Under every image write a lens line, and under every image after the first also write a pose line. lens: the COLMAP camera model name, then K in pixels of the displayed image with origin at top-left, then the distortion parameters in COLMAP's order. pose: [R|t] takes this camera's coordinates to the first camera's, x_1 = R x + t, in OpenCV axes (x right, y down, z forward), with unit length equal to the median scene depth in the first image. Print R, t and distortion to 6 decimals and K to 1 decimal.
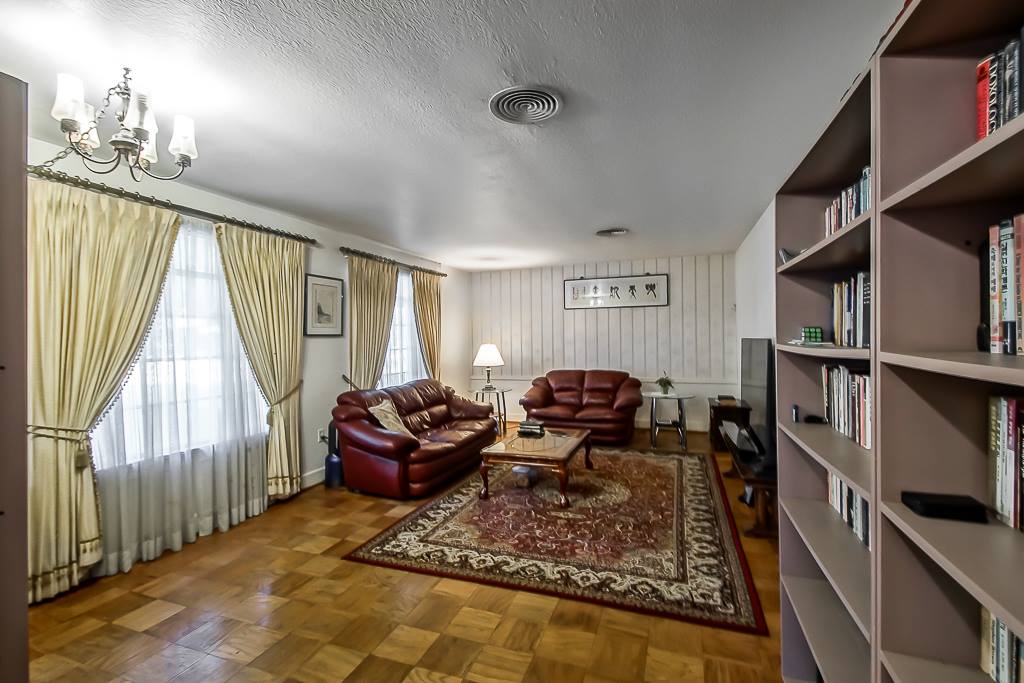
lens RADIAL K [[457.7, 0, 514.4], [0, 457.7, 340.8], [0, 0, 1]] dist [-0.012768, -0.007897]
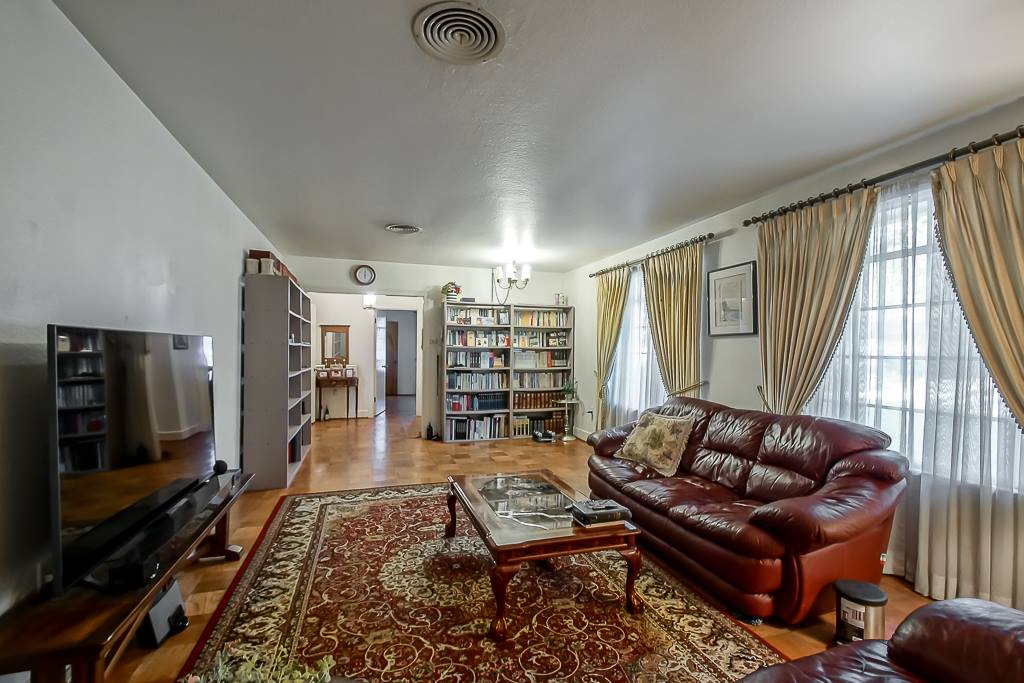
lens RADIAL K [[457.7, 0, 512.9], [0, 457.7, 348.4], [0, 0, 1]] dist [-0.012768, -0.007897]
pose [[-0.797597, 0.005732, -0.603163, 0.656574], [0.000779, 0.999964, 0.008473, 0.010470], [0.603190, 0.006288, -0.797573, 2.172082]]
